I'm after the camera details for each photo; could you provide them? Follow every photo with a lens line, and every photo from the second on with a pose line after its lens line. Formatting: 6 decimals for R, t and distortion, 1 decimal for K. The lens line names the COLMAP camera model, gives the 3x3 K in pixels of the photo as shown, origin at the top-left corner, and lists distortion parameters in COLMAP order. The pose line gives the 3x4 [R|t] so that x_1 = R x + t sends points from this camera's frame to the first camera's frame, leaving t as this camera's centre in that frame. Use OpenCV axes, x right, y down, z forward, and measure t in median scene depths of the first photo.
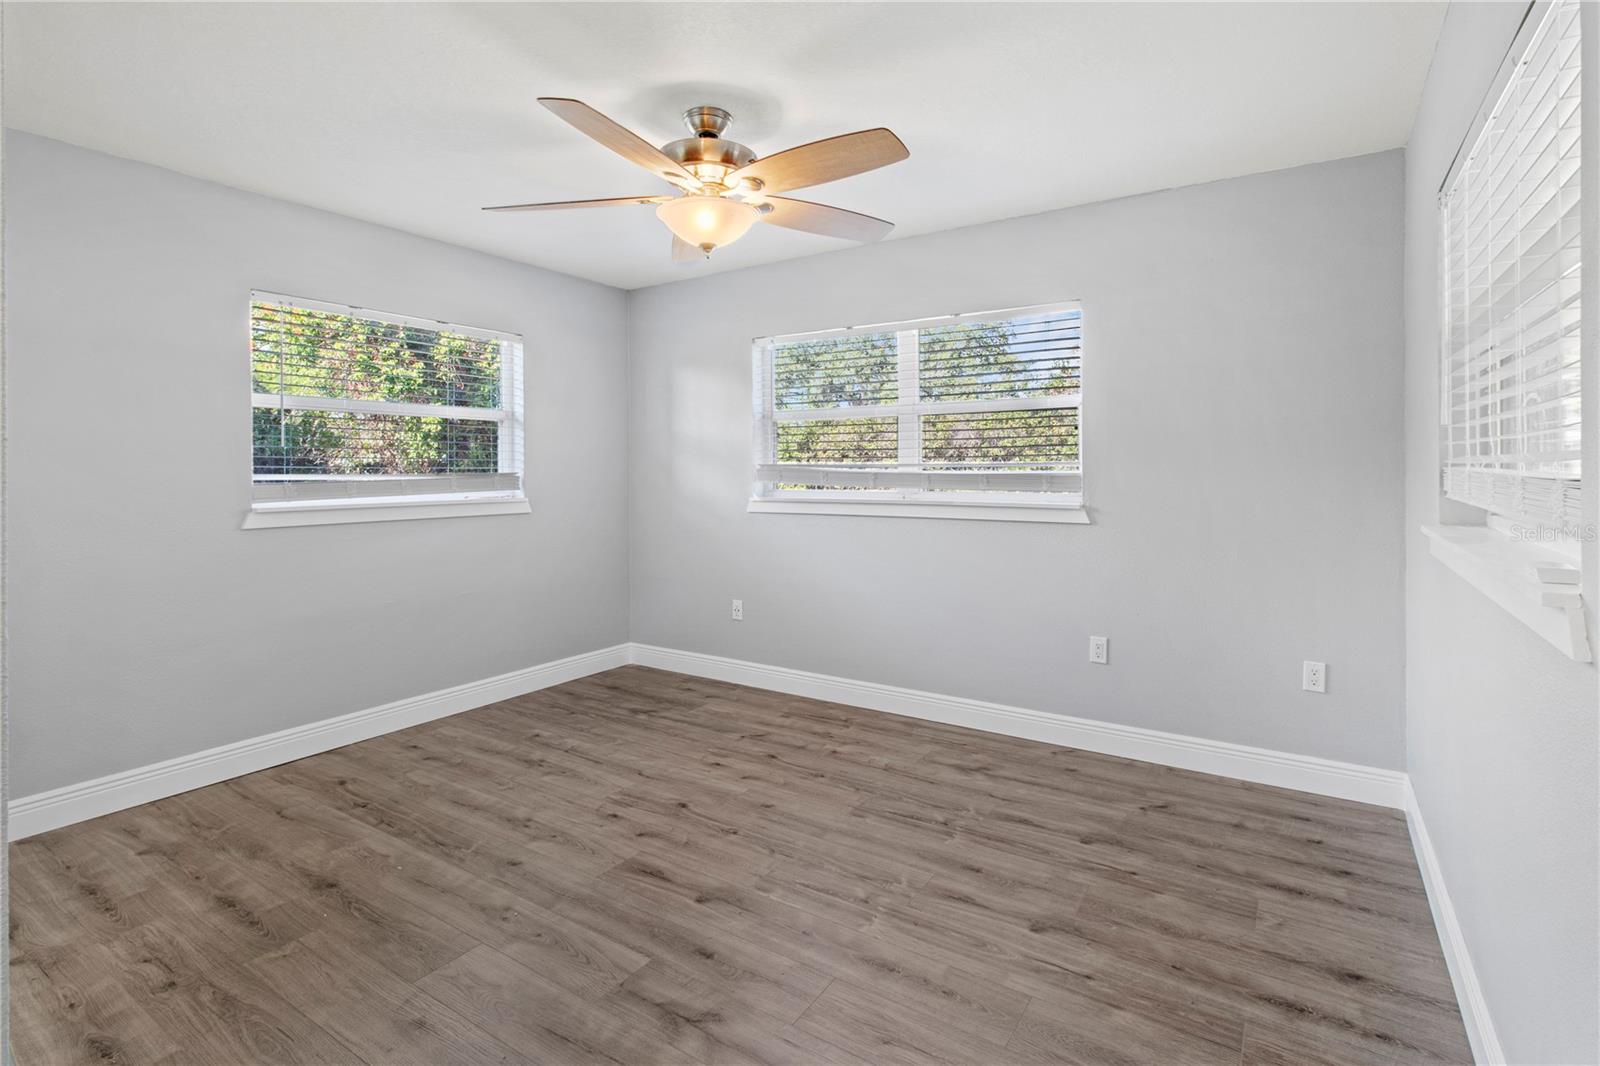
lens RADIAL K [[754.3, 0, 816.9], [0, 754.3, 476.5], [0, 0, 1]] dist [0.001839, -0.000002]
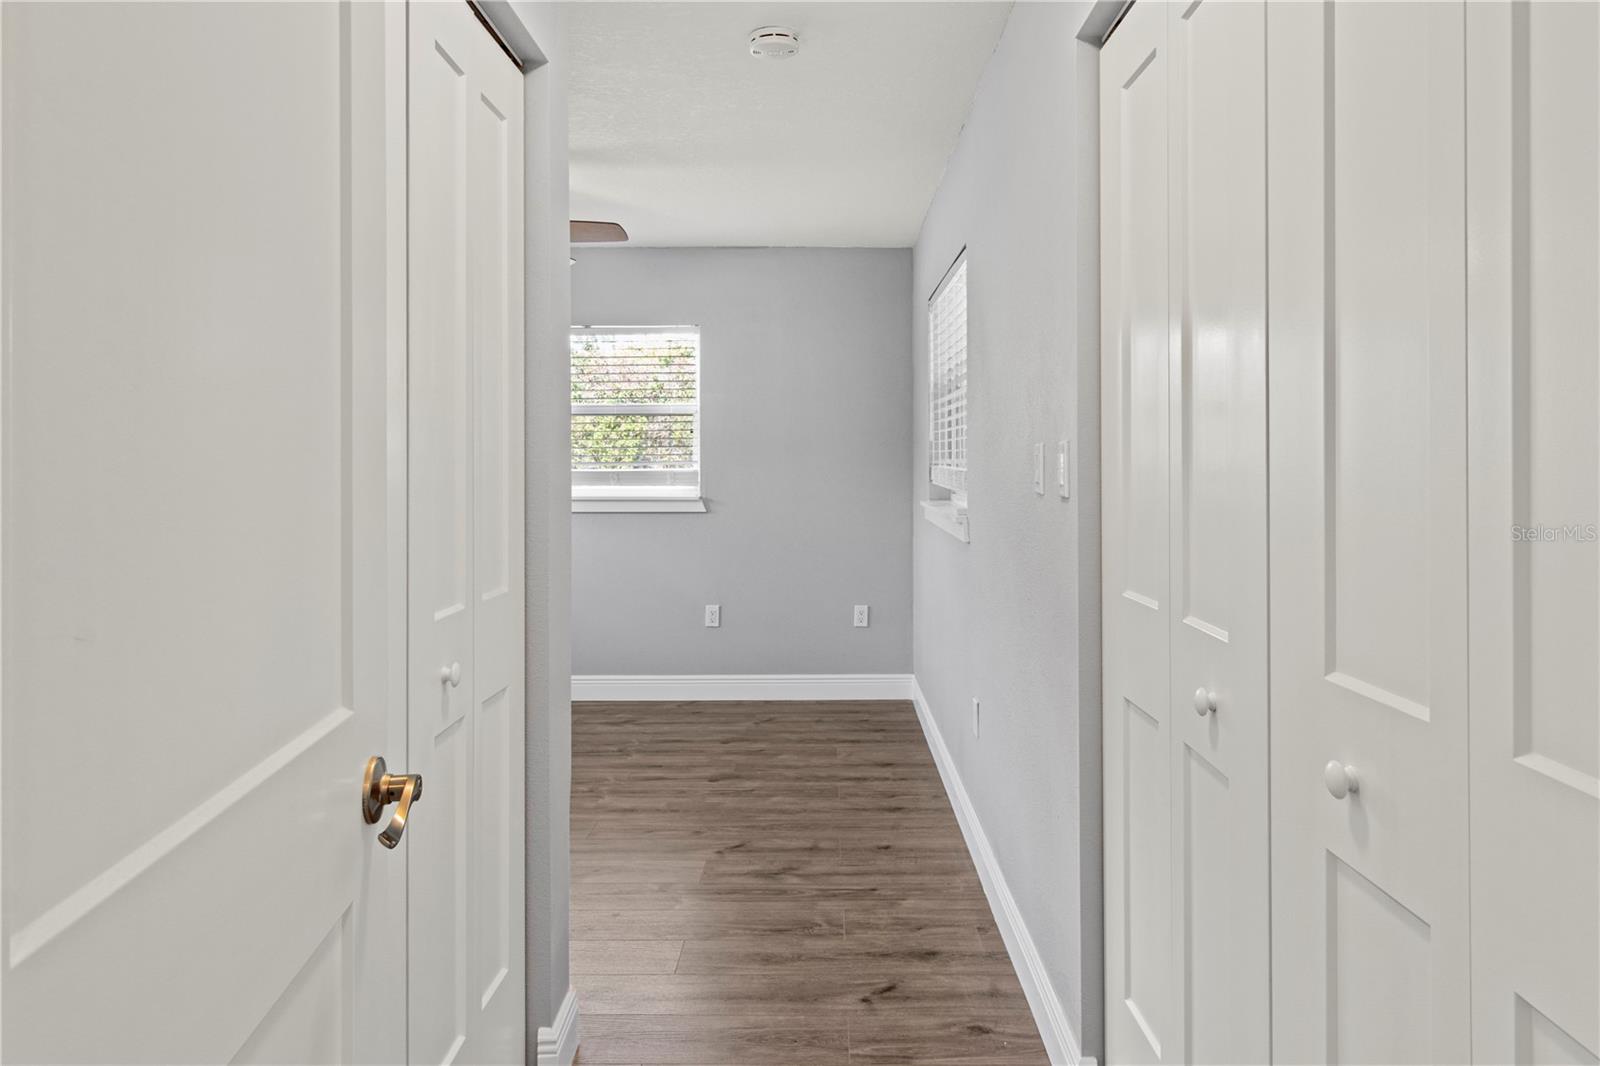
lens RADIAL K [[1047.6, 0, 803.7], [0, 1047.6, 534.1], [0, 0, 1]] dist [-0.000762, -0.000001]
pose [[0.849438, -0.032613, 0.526680, -0.555805], [0.004587, 0.998507, 0.054432, 0.010262], [-0.527669, -0.043821, 0.848319, -0.721954]]
